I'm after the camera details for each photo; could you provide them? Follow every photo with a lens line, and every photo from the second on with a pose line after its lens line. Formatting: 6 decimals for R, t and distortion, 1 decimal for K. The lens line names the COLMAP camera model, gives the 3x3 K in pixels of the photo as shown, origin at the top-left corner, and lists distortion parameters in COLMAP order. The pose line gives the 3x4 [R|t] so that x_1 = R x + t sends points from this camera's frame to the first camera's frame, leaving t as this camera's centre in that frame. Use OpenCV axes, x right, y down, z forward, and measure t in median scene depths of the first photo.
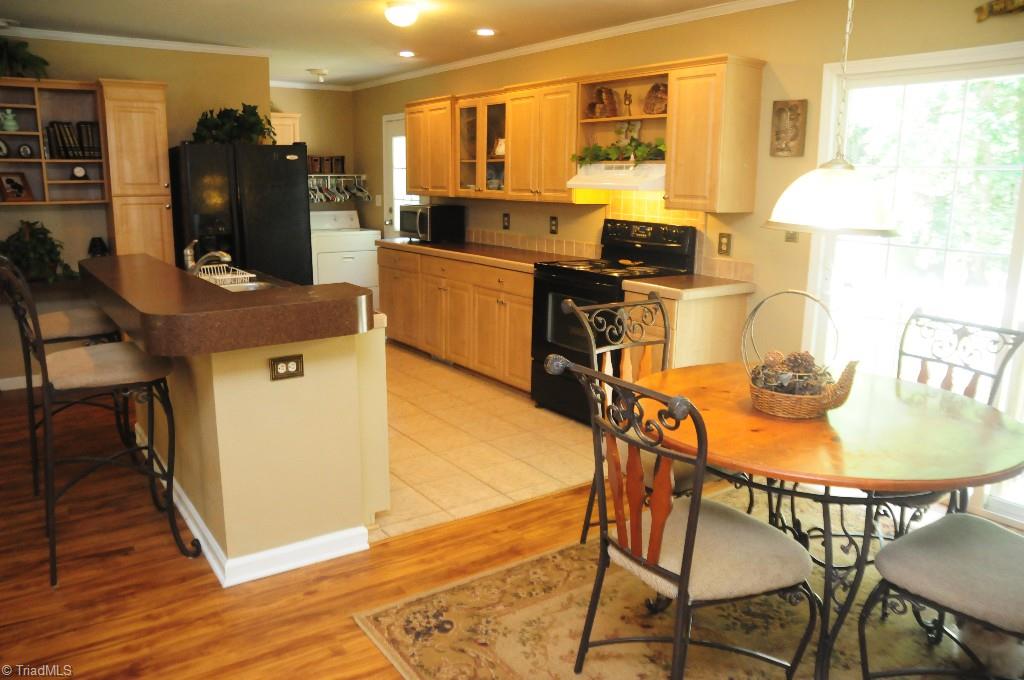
lens RADIAL K [[751.3, 0, 509.7], [0, 751.3, 341.5], [0, 0, 1]] dist [-0.105862, 0.047477]
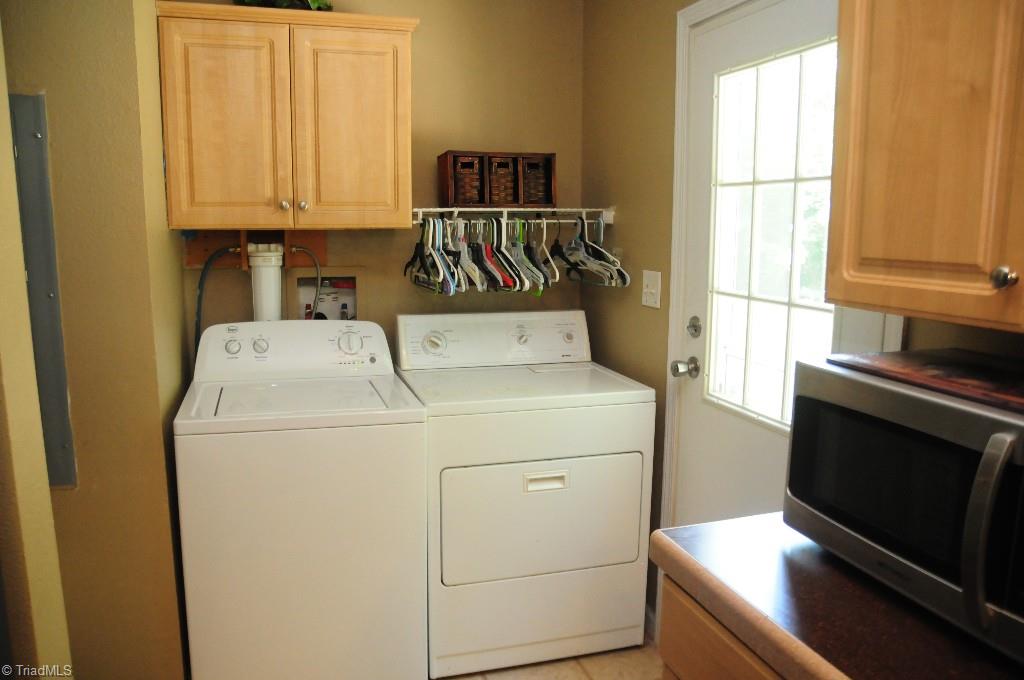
lens RADIAL K [[751.3, 0, 511.1], [0, 751.3, 342.1], [0, 0, 1]] dist [-0.105862, 0.047477]
pose [[0.947997, 0.037570, -0.316054, -0.130719], [-0.059797, 0.996350, -0.060921, -0.142986], [0.312612, 0.076652, 0.946783, 0.681951]]
